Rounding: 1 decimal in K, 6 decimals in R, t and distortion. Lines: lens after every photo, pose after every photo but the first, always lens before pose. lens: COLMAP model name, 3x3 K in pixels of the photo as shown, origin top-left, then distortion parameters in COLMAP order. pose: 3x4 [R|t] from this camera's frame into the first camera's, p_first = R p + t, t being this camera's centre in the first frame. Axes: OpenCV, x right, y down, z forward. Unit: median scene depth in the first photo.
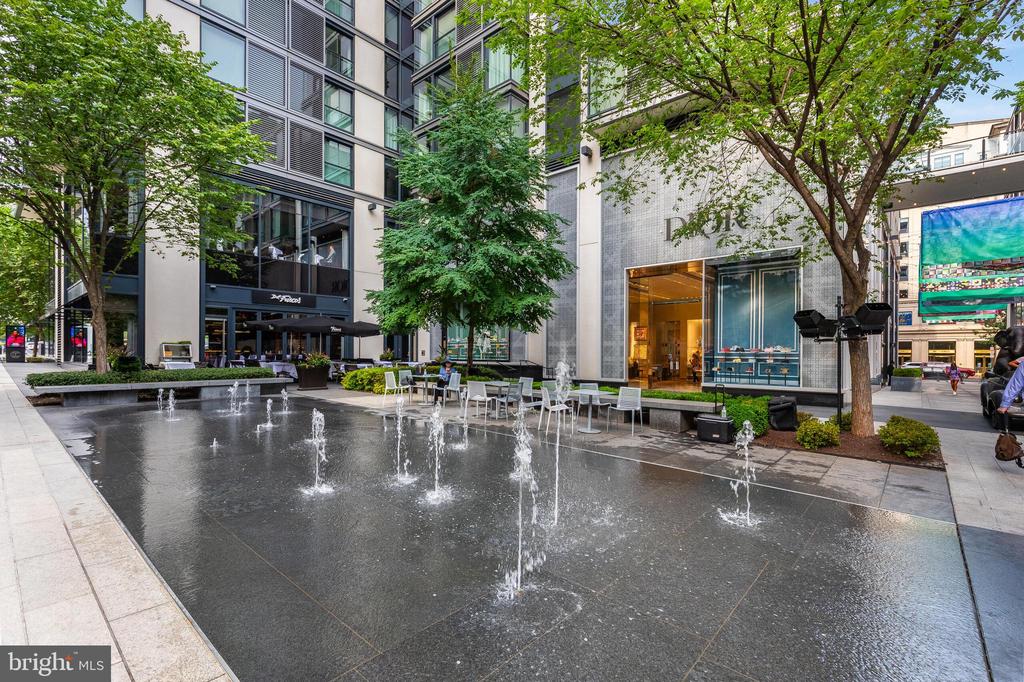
lens RADIAL K [[458.9, 0, 512.0], [0, 458.9, 341.0], [0, 0, 1]] dist [0.000418, 0.000051]
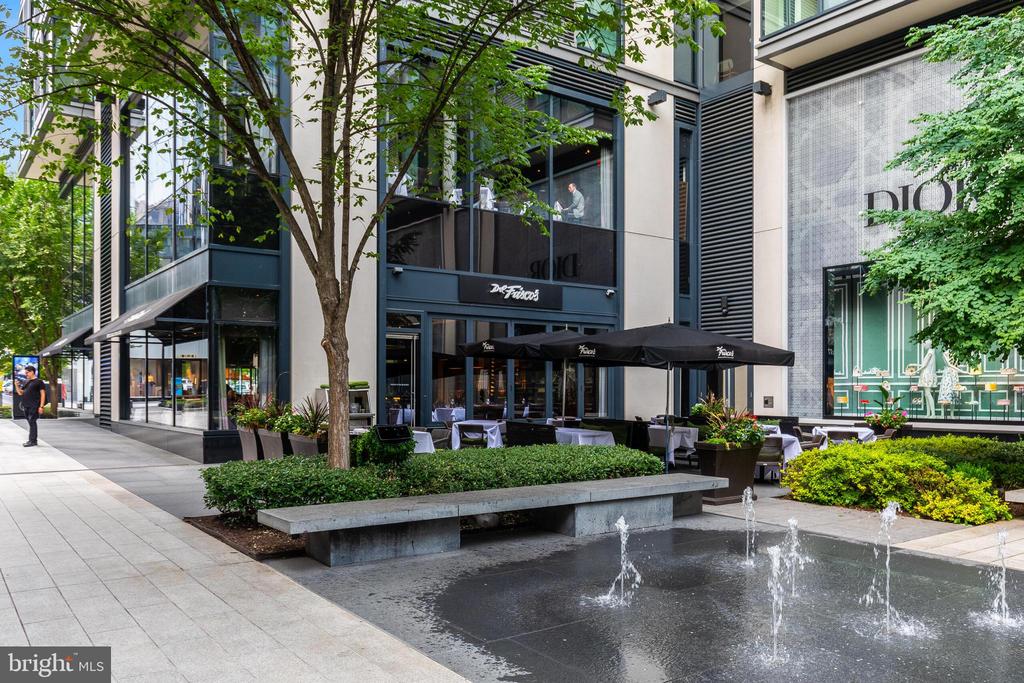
lens RADIAL K [[802.8, 0, 512.0], [0, 802.8, 341.5], [0, 0, 1]] dist [-0.003970, -0.001466]
pose [[0.975385, -0.017756, -0.219791, -0.291124], [0.009359, 0.999188, -0.039188, -0.006214], [0.220308, 0.036166, 0.974760, 0.163691]]
